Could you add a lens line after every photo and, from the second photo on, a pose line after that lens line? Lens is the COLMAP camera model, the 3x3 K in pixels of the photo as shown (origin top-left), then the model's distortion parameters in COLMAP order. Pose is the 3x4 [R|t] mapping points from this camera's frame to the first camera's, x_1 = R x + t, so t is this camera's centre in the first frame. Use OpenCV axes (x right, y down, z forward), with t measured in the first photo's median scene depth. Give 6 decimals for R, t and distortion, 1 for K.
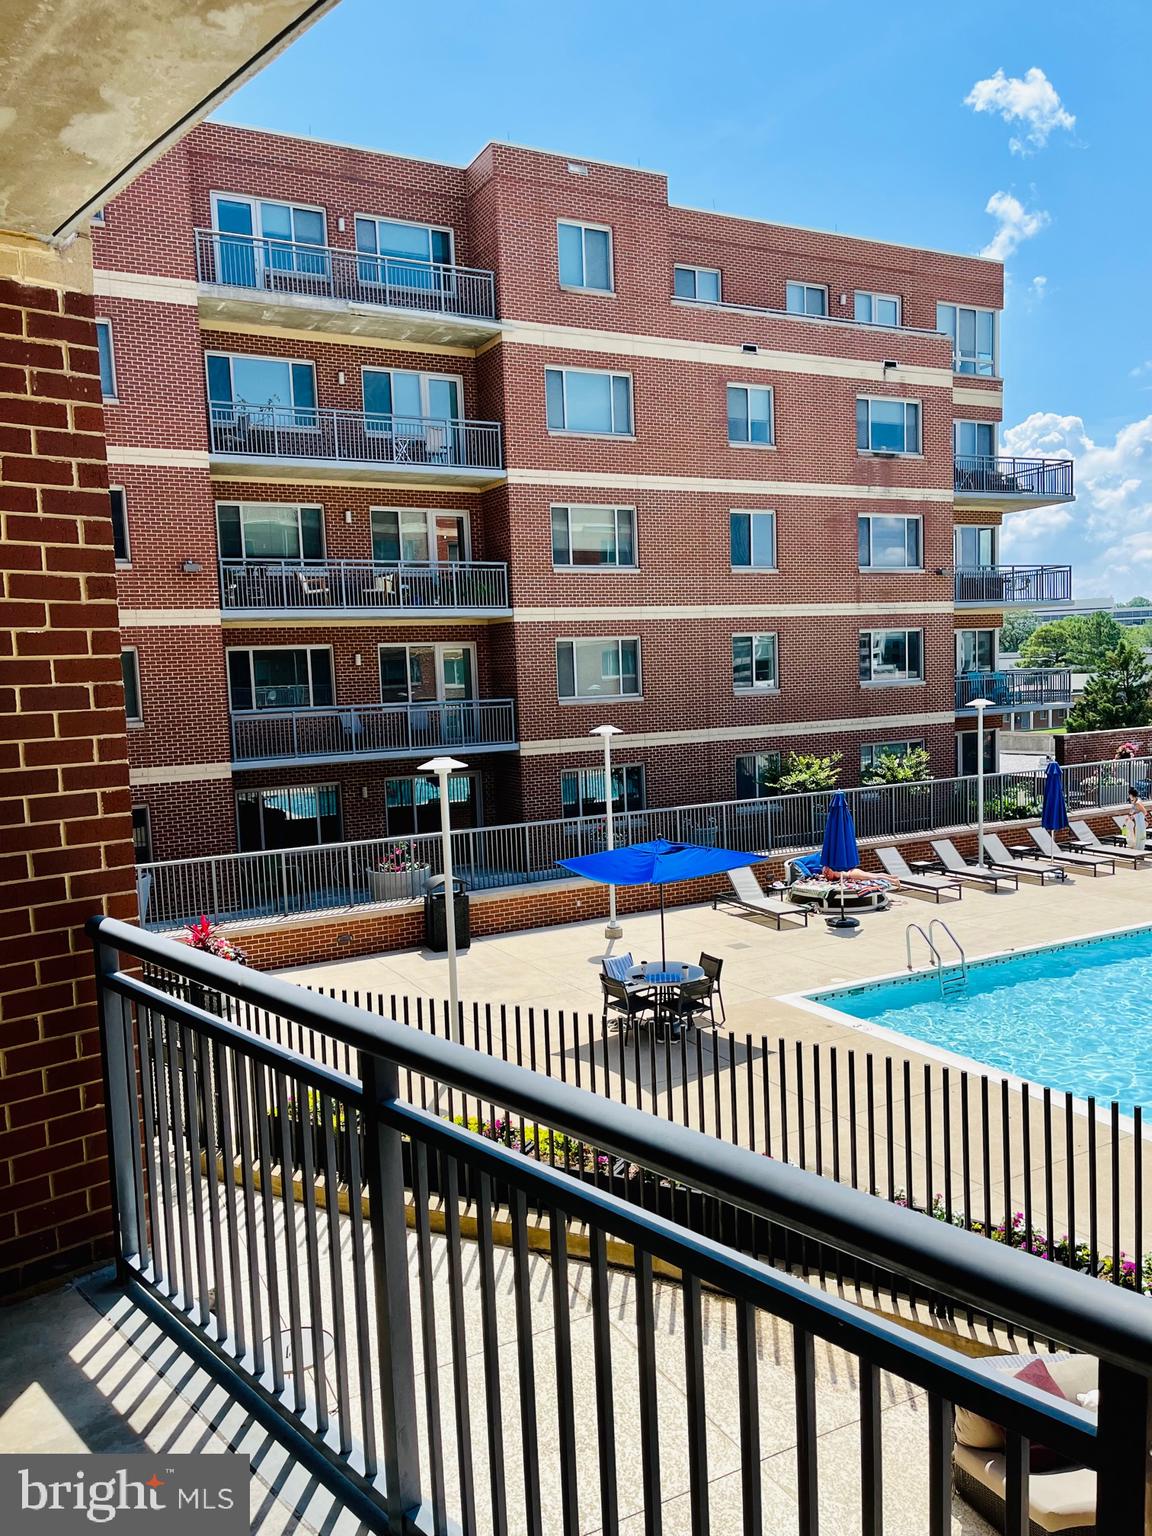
lens RADIAL K [[1166.5, 0, 597.0], [0, 1166.5, 775.3], [0, 0, 1]] dist [0.063880, -0.085399]
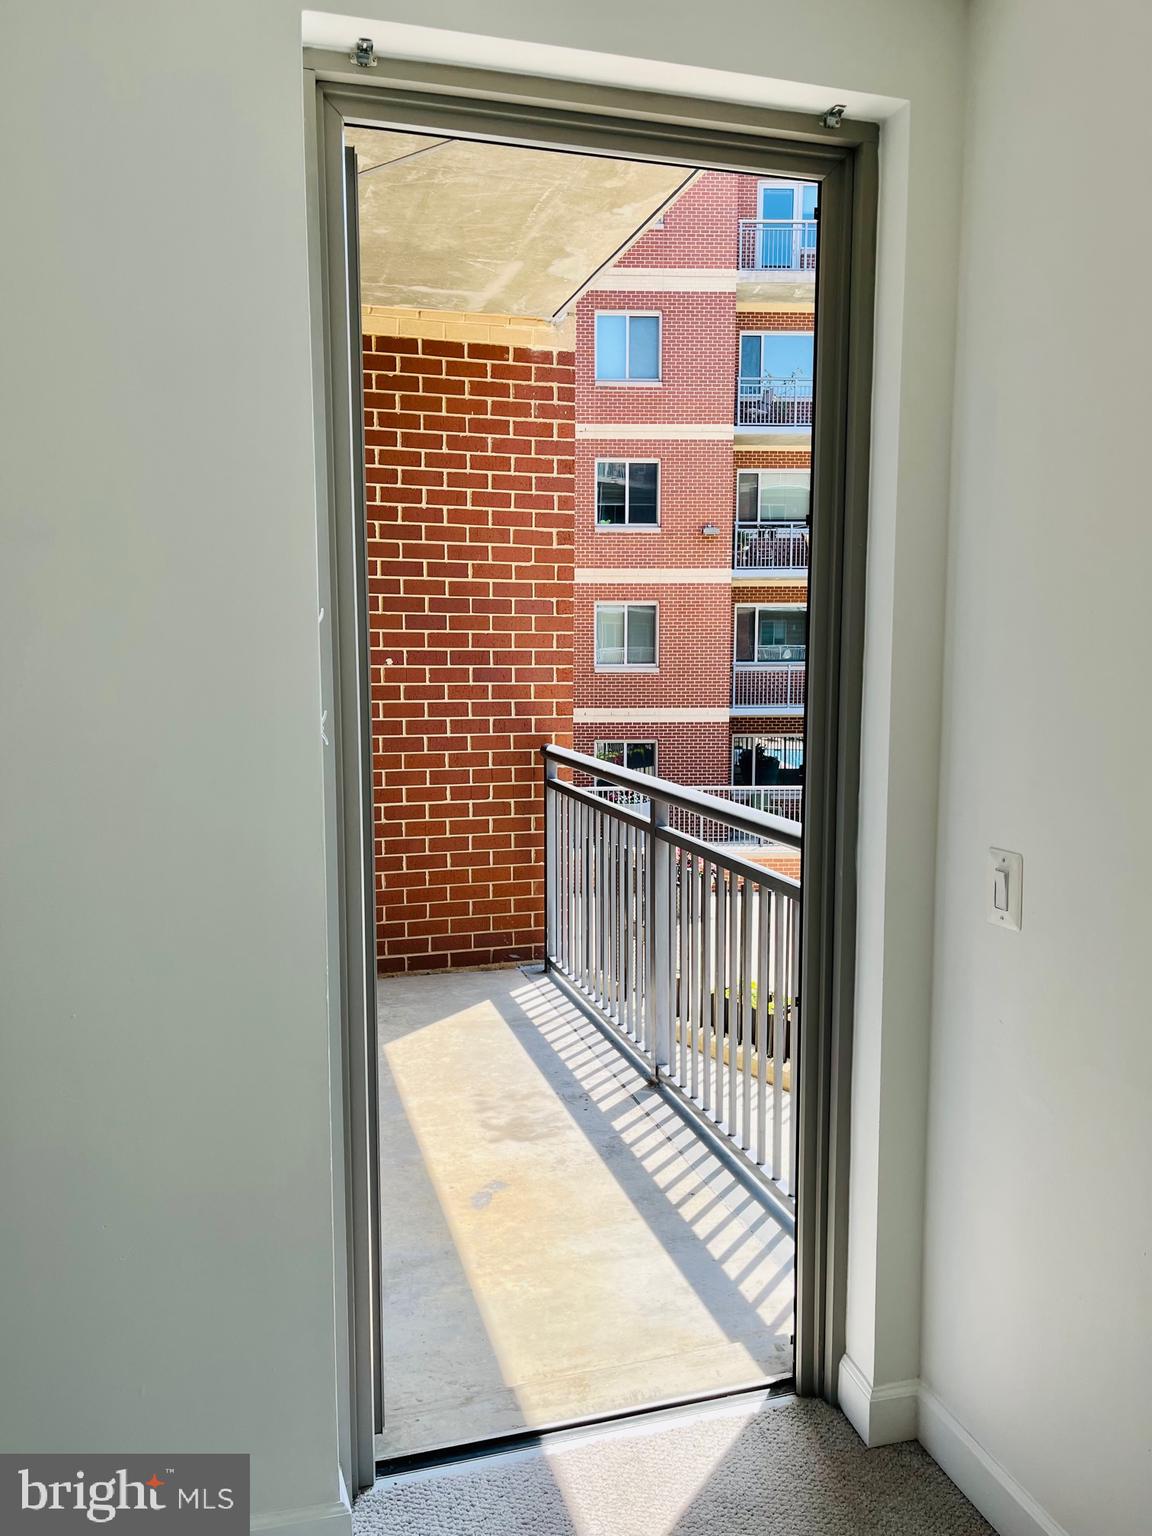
lens RADIAL K [[1166.5, 0, 568.2], [0, 1166.5, 776.4], [0, 0, 1]] dist [0.063880, -0.085399]
pose [[0.894080, 0.087831, -0.439211, 0.043296], [-0.074331, 0.996084, 0.047880, 0.012135], [0.441697, -0.010162, 0.897107, -0.059464]]
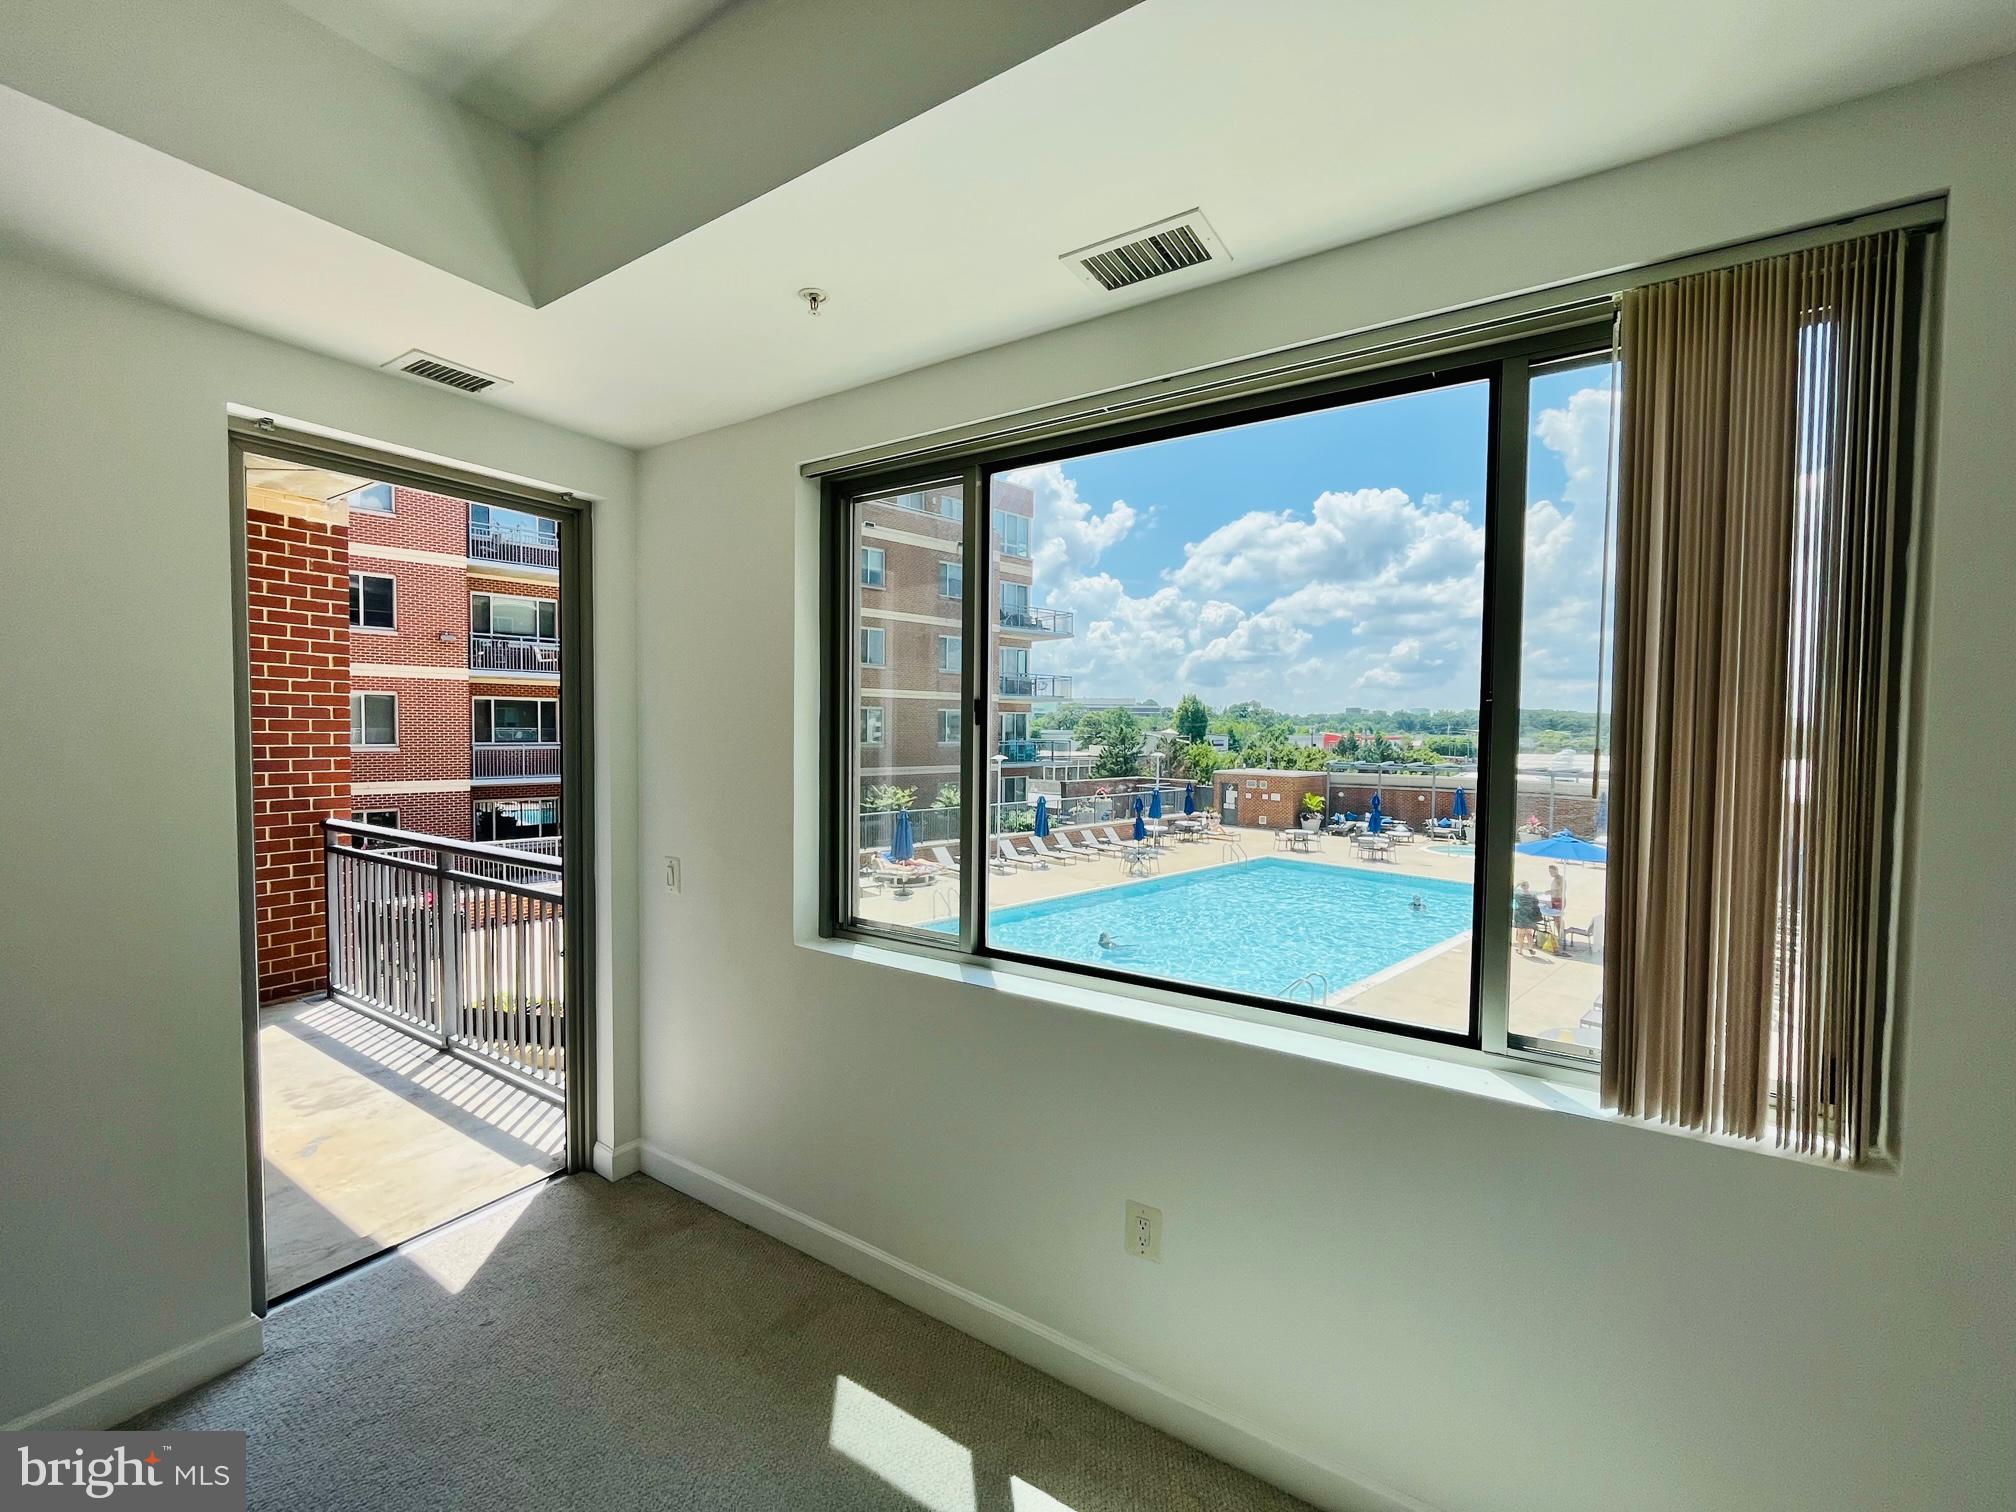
lens RADIAL K [[827.6, 0, 1012.1], [0, 827.6, 758.8], [0, 0, 1]] dist [0.000012, -0.001608]
pose [[0.965356, 0.038720, 0.258049, 0.051381], [-0.023258, 0.997761, -0.062706, 0.011083], [-0.259899, 0.054532, 0.964095, -0.103189]]
